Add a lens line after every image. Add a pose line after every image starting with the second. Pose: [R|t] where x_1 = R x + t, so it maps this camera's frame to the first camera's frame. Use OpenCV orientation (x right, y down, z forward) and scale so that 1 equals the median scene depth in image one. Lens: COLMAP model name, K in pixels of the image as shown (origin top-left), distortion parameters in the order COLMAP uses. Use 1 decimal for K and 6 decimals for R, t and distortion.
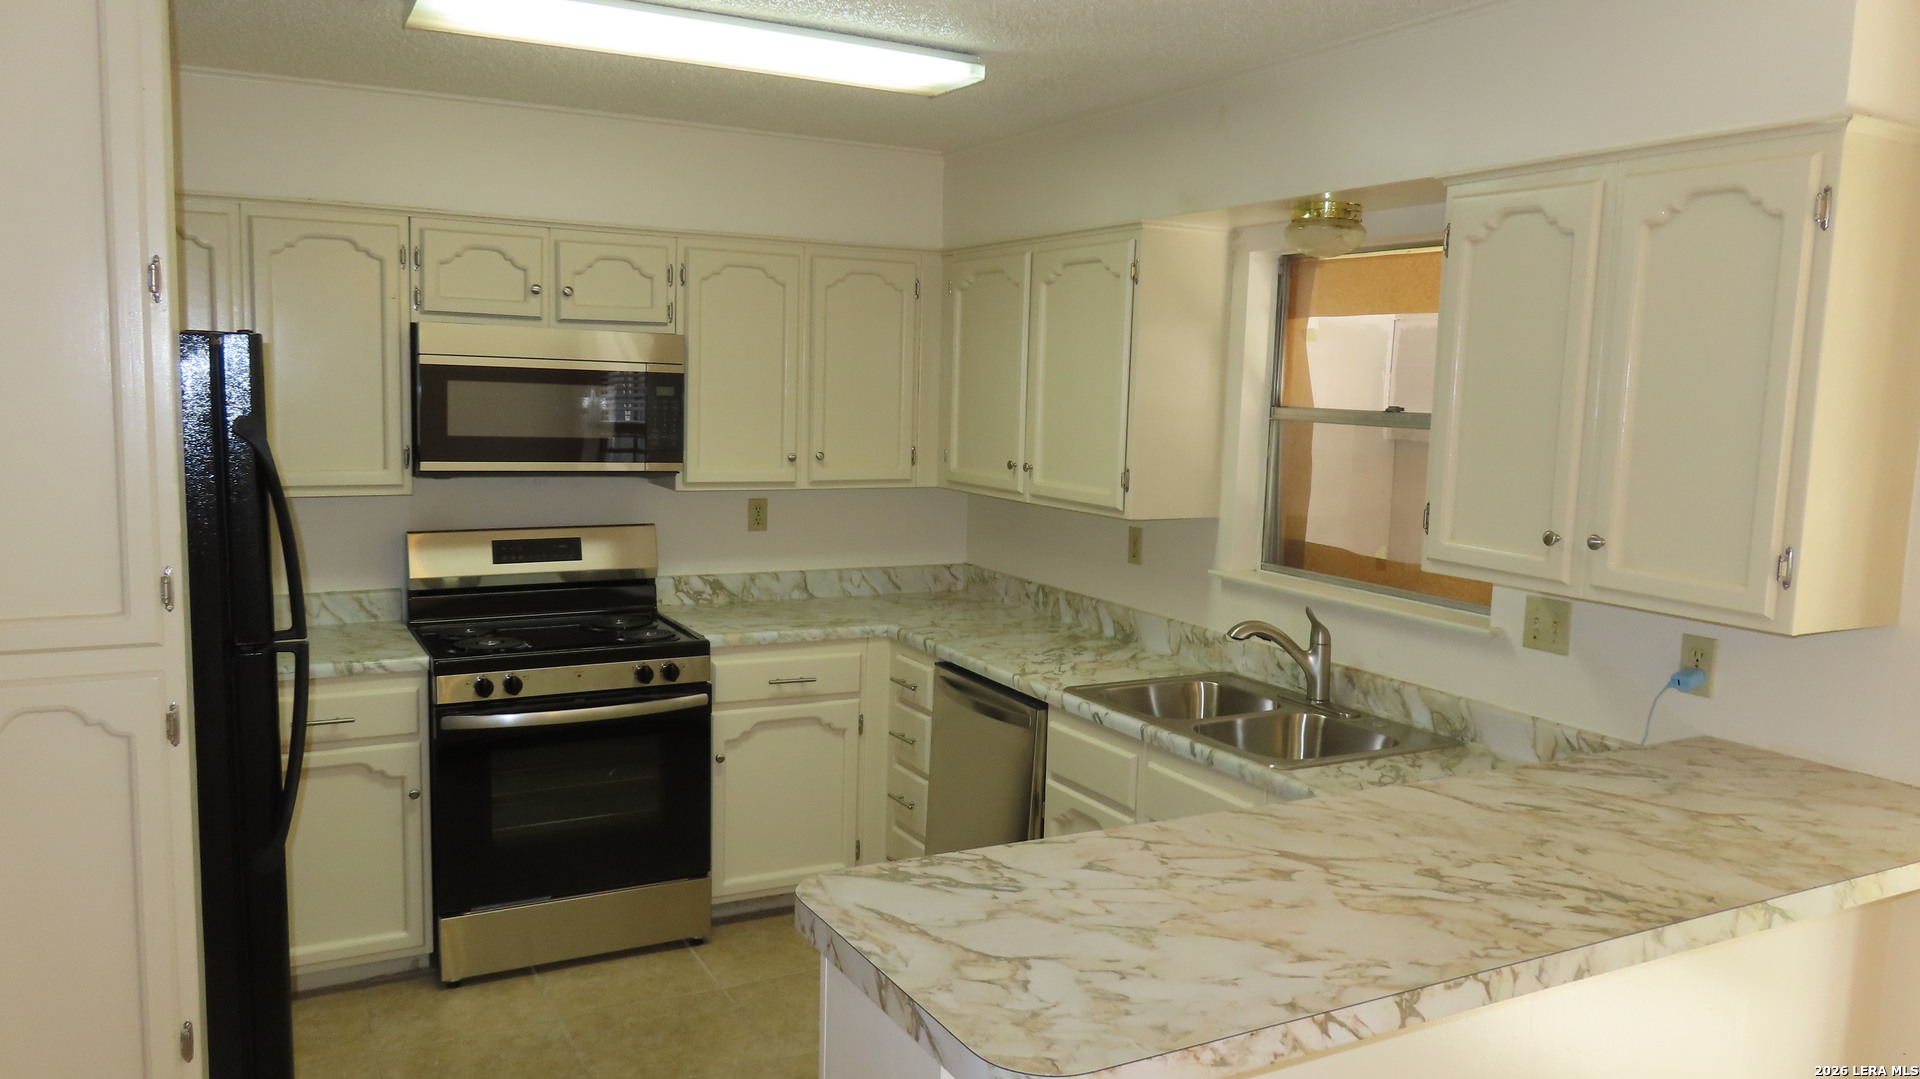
lens RADIAL K [[1374.2, 0, 957.1], [0, 1374.2, 547.1], [0, 0, 1]] dist [-0.021428, 0.021057]
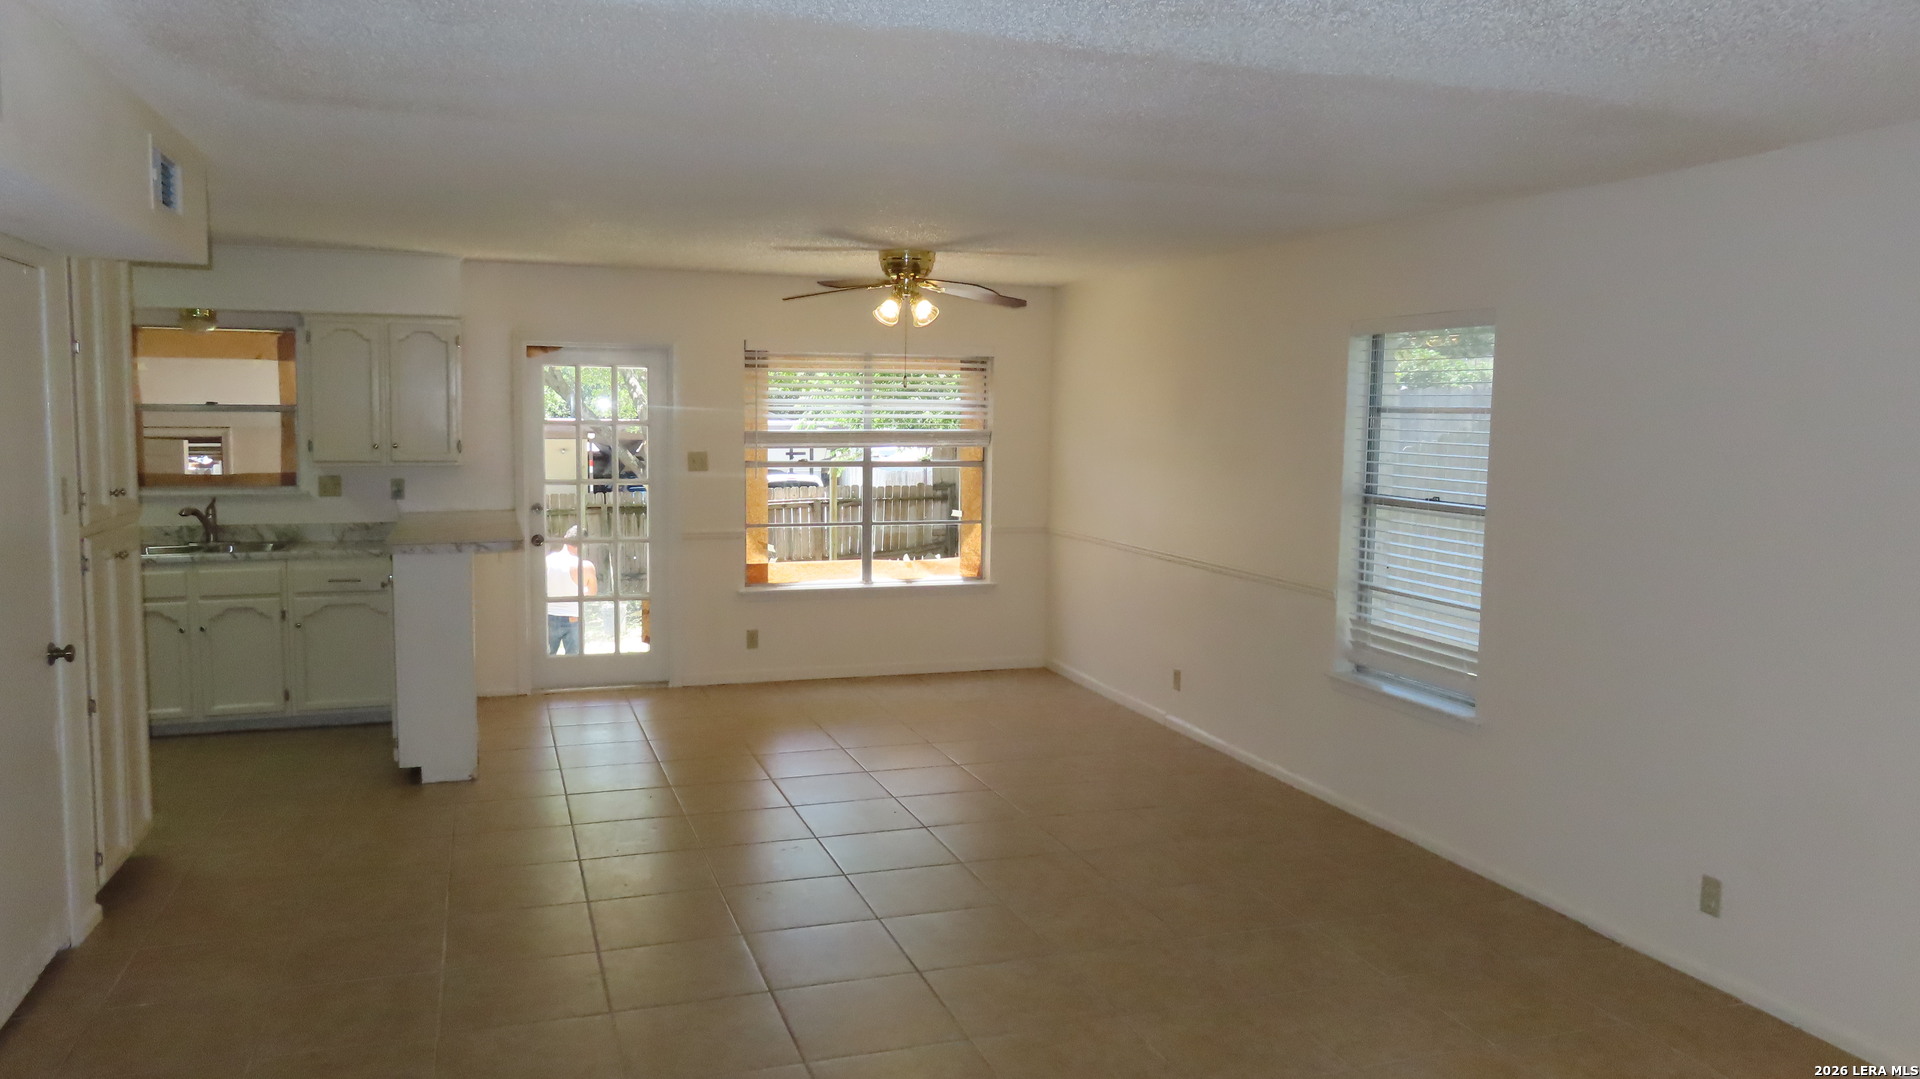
lens RADIAL K [[1374.2, 0, 956.7], [0, 1374.2, 537.9], [0, 0, 1]] dist [-0.021428, 0.021057]
pose [[0.165010, -0.122939, 0.978600, -1.587121], [0.114615, 0.987869, 0.104777, 0.016188], [-0.979610, 0.094873, 0.177099, -0.489758]]
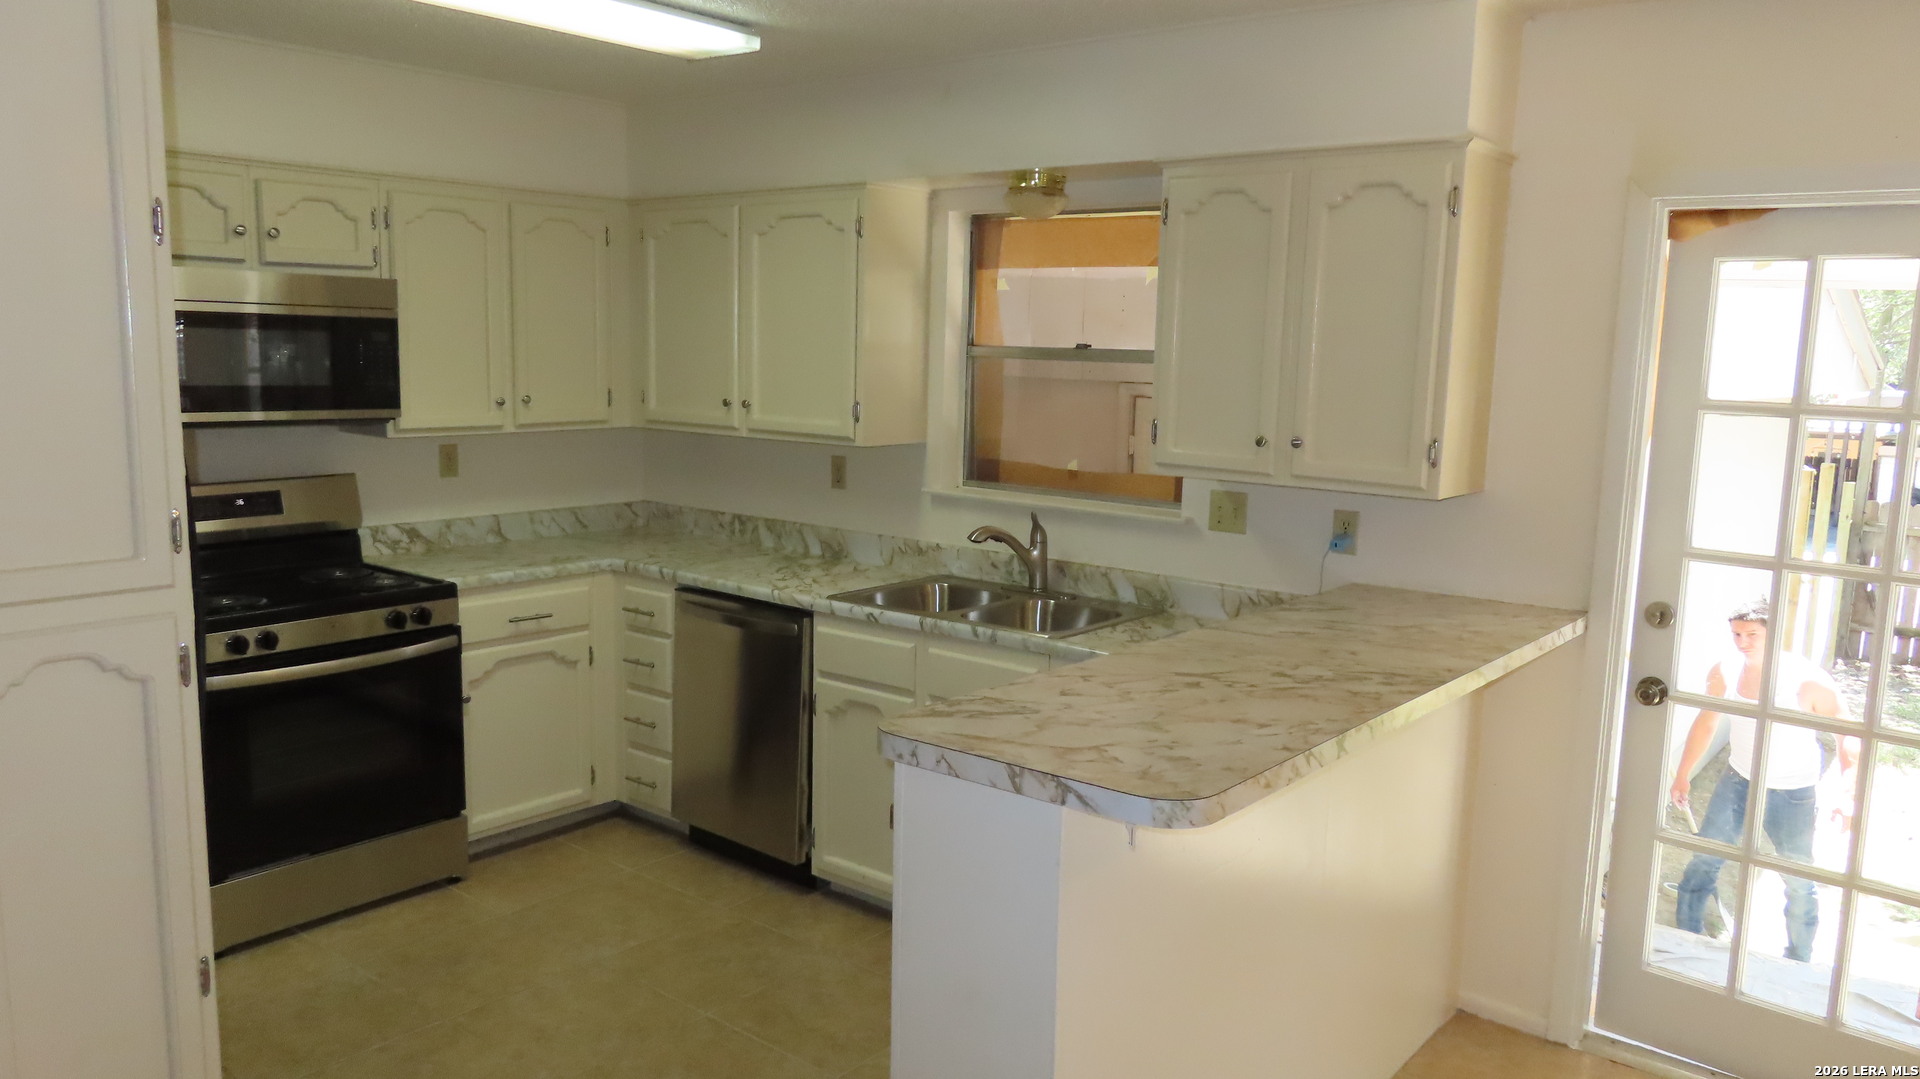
lens RADIAL K [[1374.2, 0, 957.3], [0, 1374.2, 546.7], [0, 0, 1]] dist [-0.021428, 0.021057]
pose [[0.924570, -0.063217, 0.375731, -0.250562], [0.048797, 0.997665, 0.047780, 0.012901], [-0.377874, -0.025841, 0.925496, -0.088919]]
